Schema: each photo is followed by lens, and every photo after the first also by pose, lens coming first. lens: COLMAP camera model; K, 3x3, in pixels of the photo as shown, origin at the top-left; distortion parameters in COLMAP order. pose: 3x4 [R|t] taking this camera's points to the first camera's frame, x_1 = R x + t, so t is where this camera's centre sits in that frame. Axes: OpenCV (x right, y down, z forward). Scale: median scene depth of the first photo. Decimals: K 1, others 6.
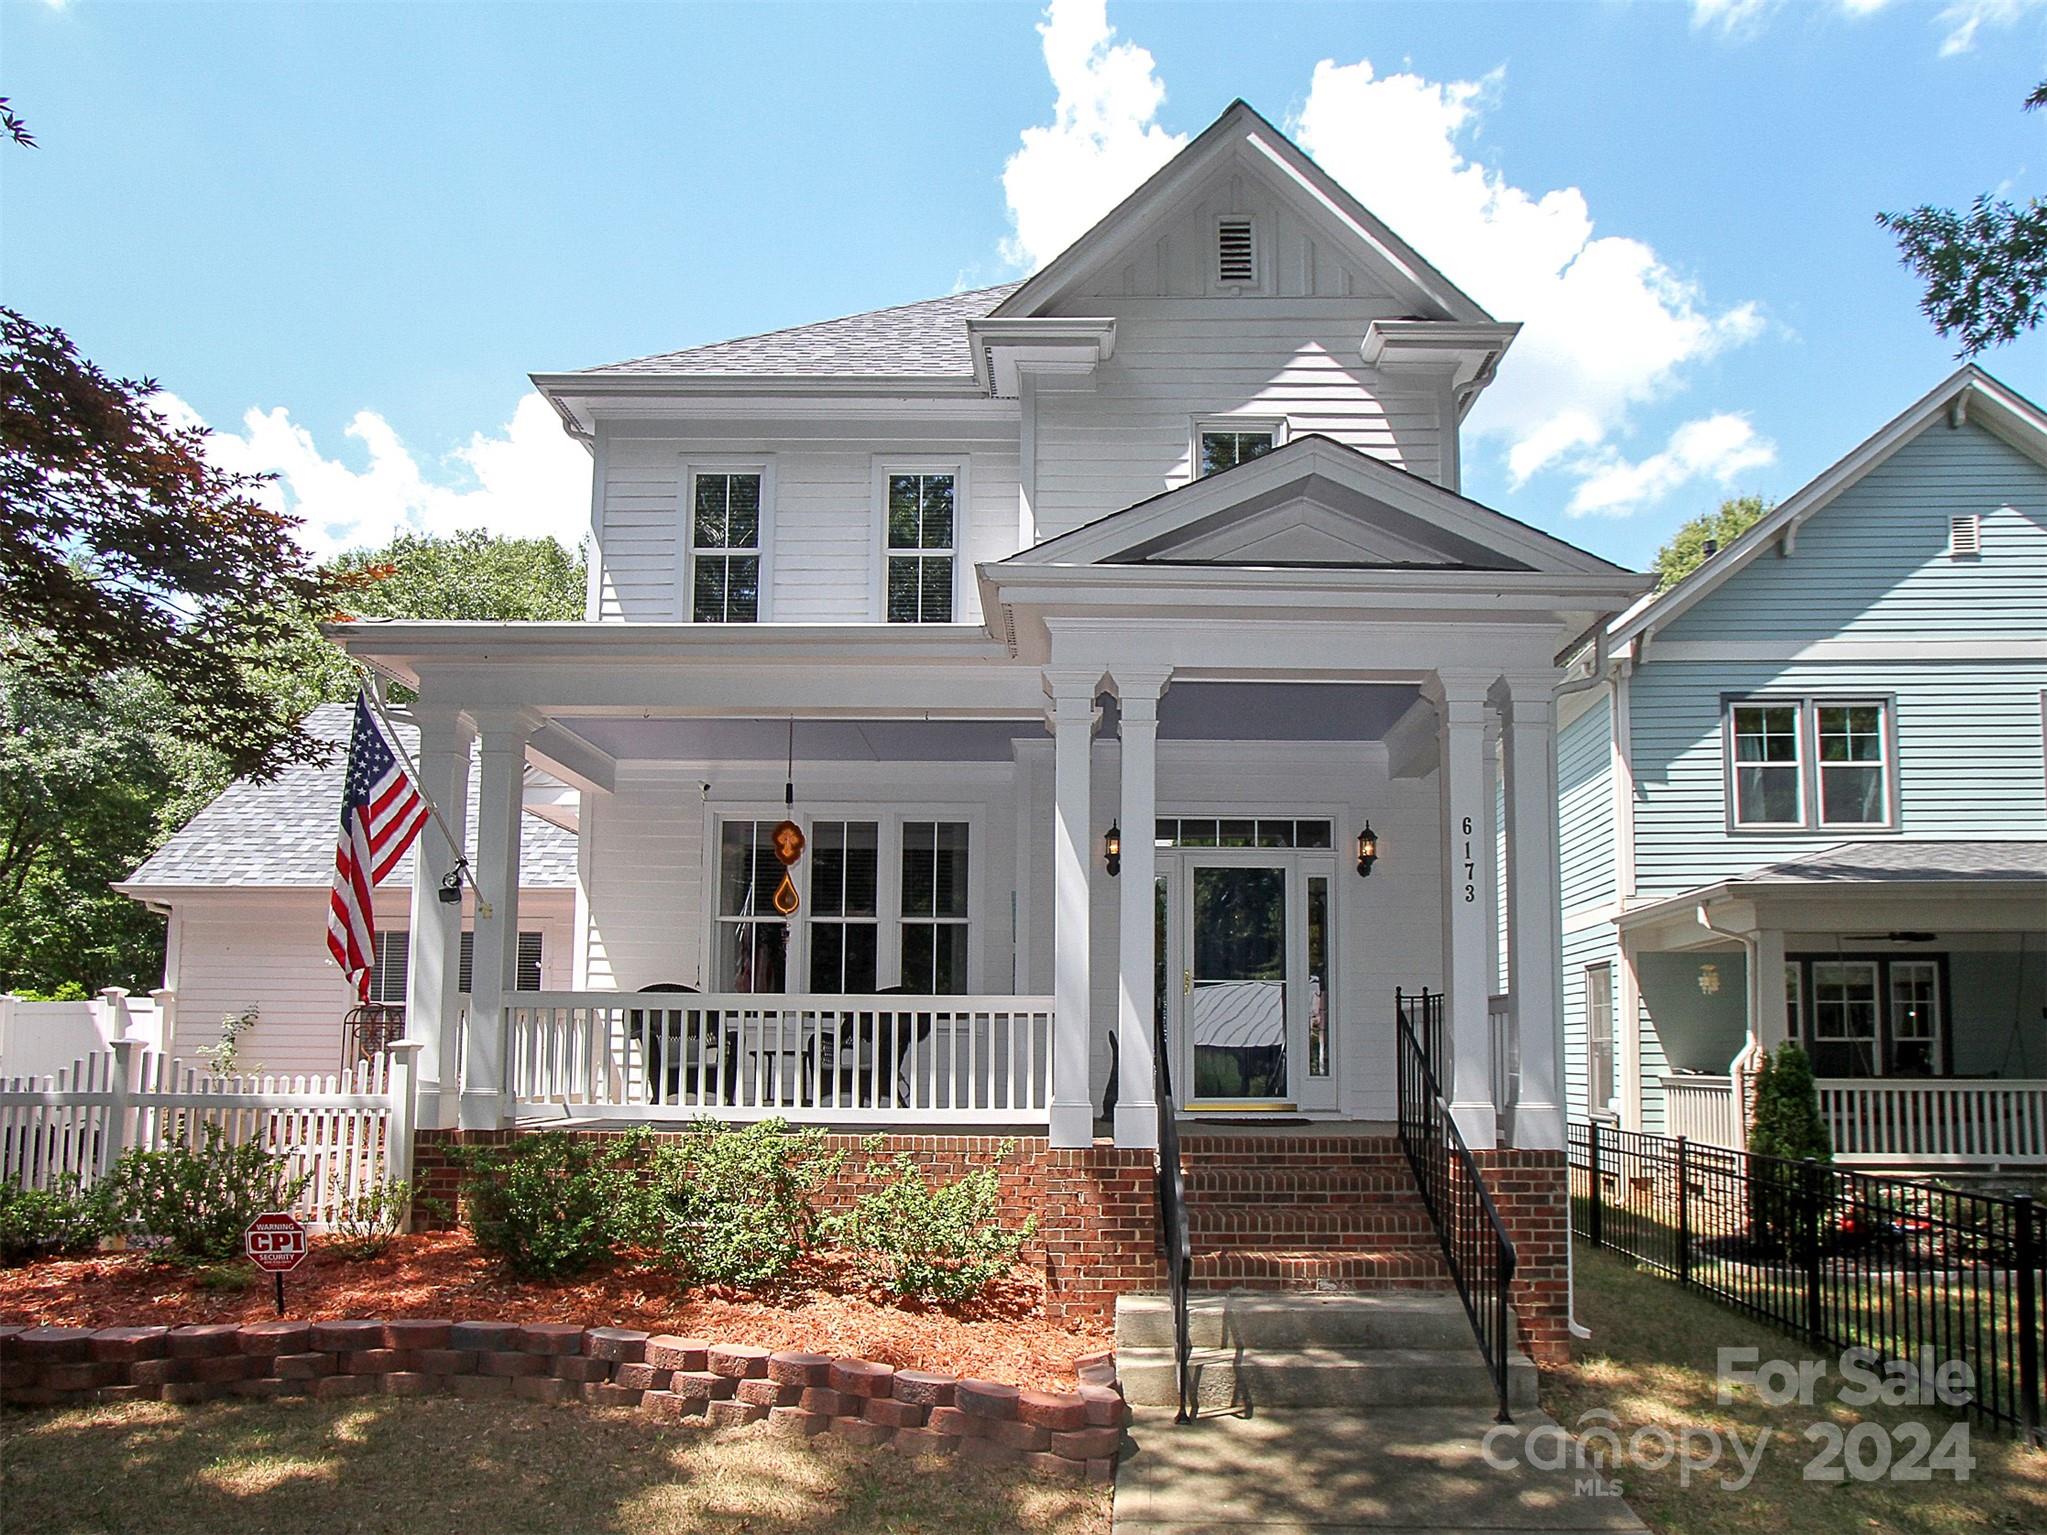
lens RADIAL K [[1136.5, 0, 1022.0], [0, 1136.5, 977.7], [0, 0, 1]] dist [-0.035955, 0.016380]
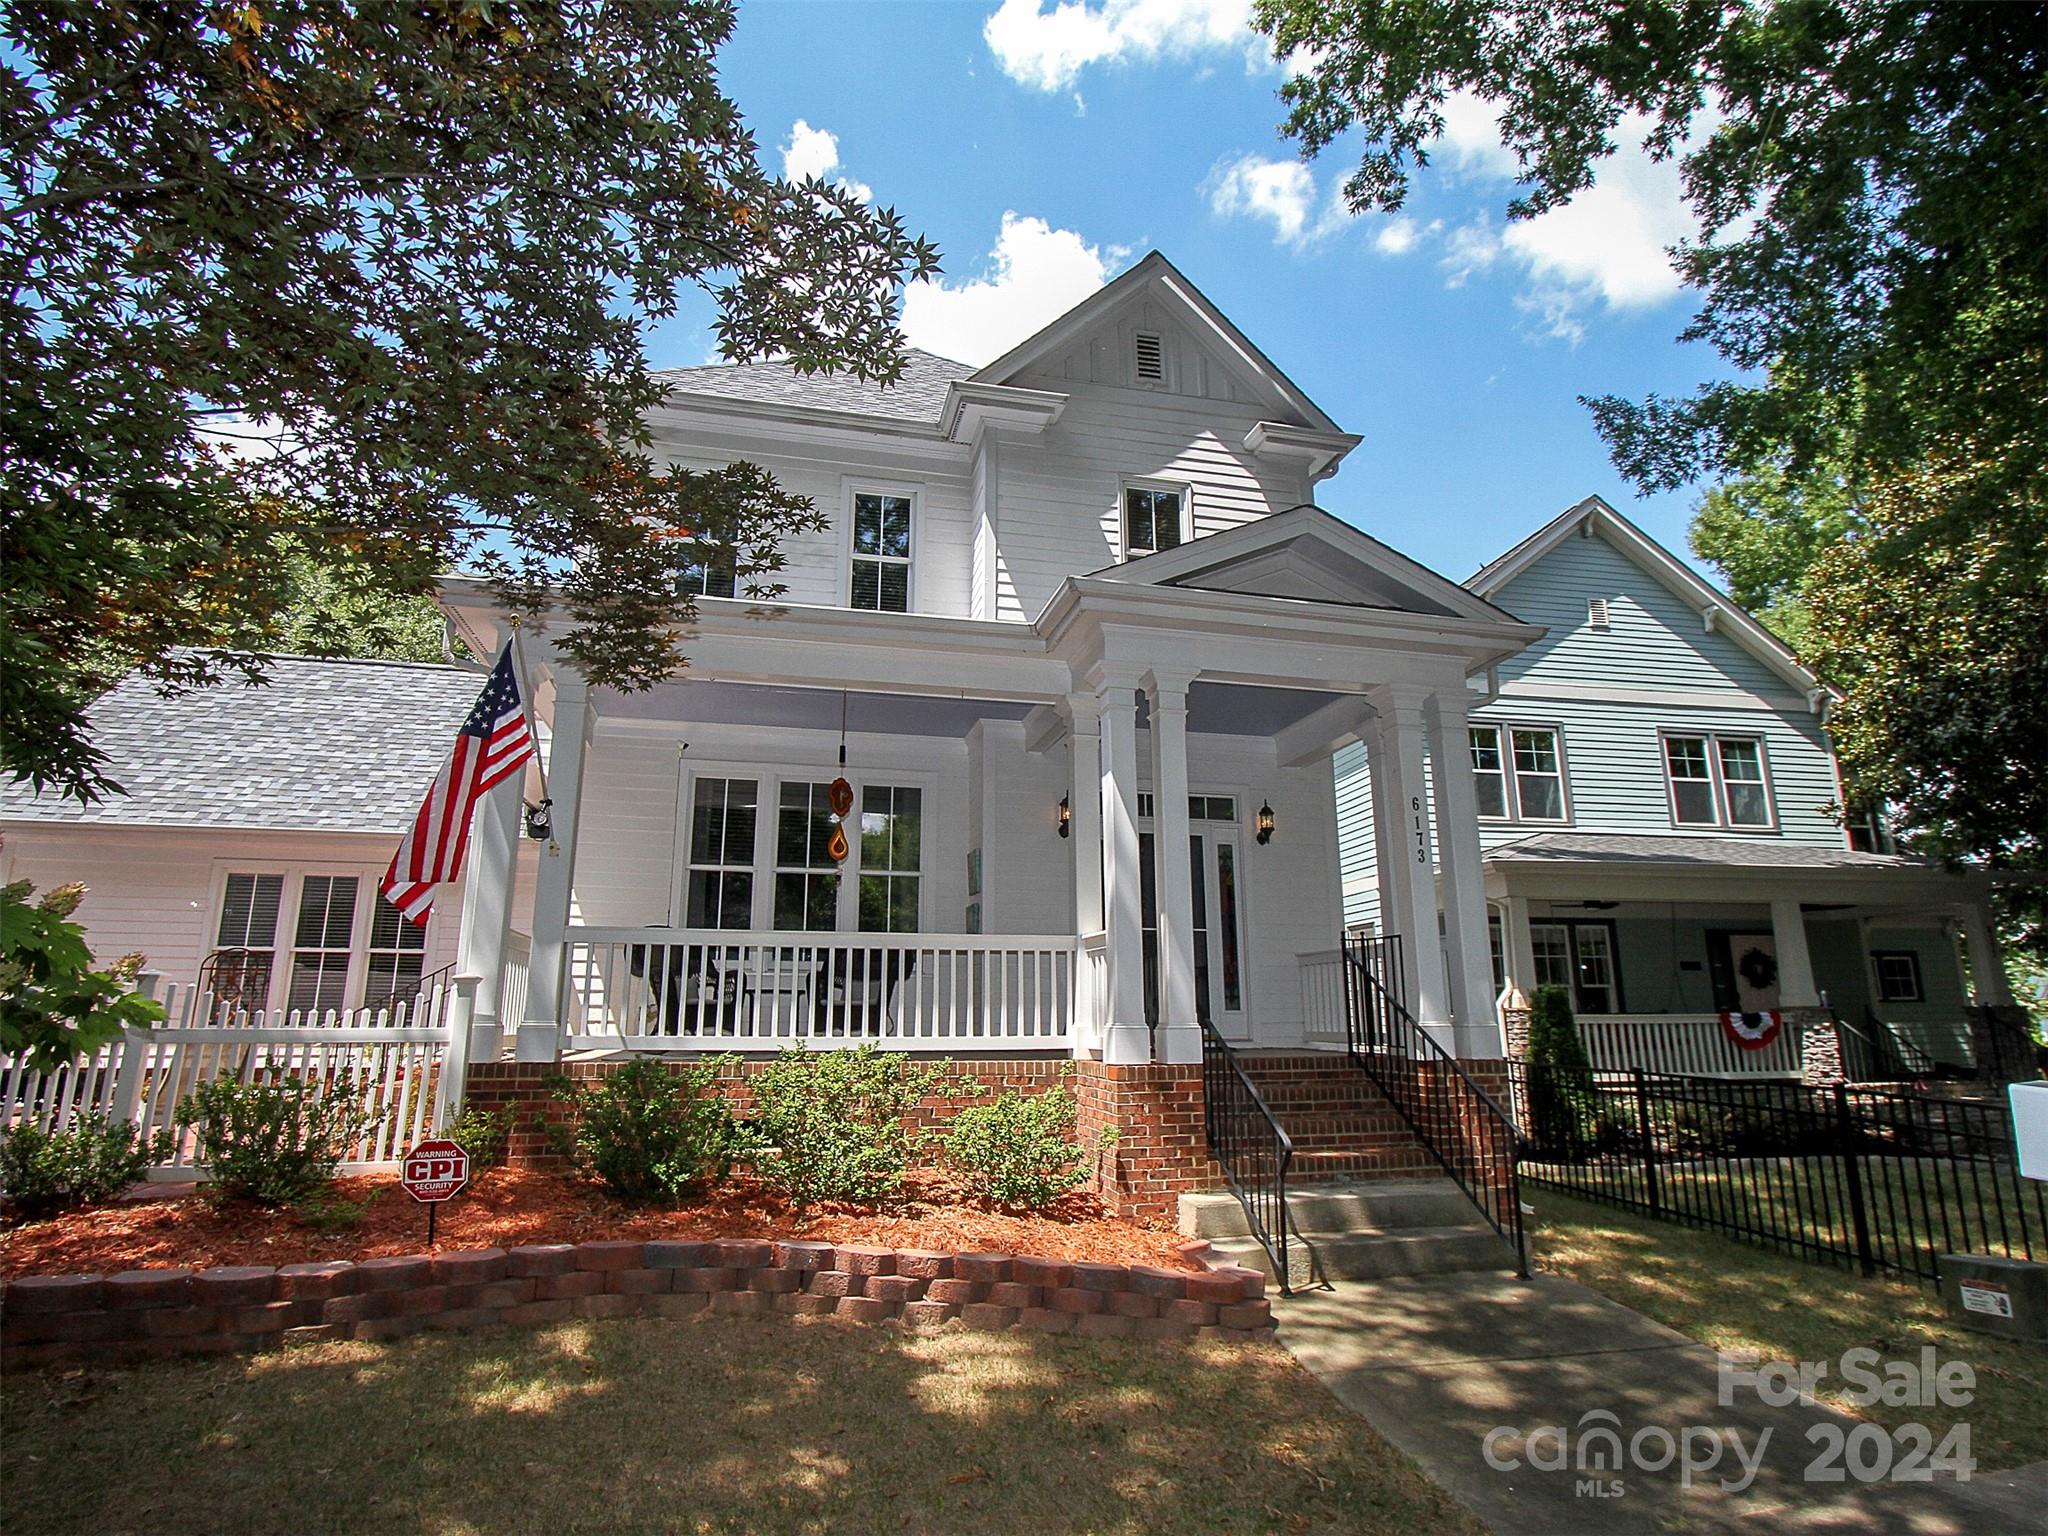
lens RADIAL K [[1042.5, 0, 956.4], [0, 1042.5, 780.3], [0, 0, 1]] dist [-0.018996, 0.000945]
pose [[0.973578, 0.045520, 0.223771, -0.276729], [-0.009785, 0.987347, -0.158275, 0.023084], [-0.228144, 0.151903, 0.961705, -0.021990]]
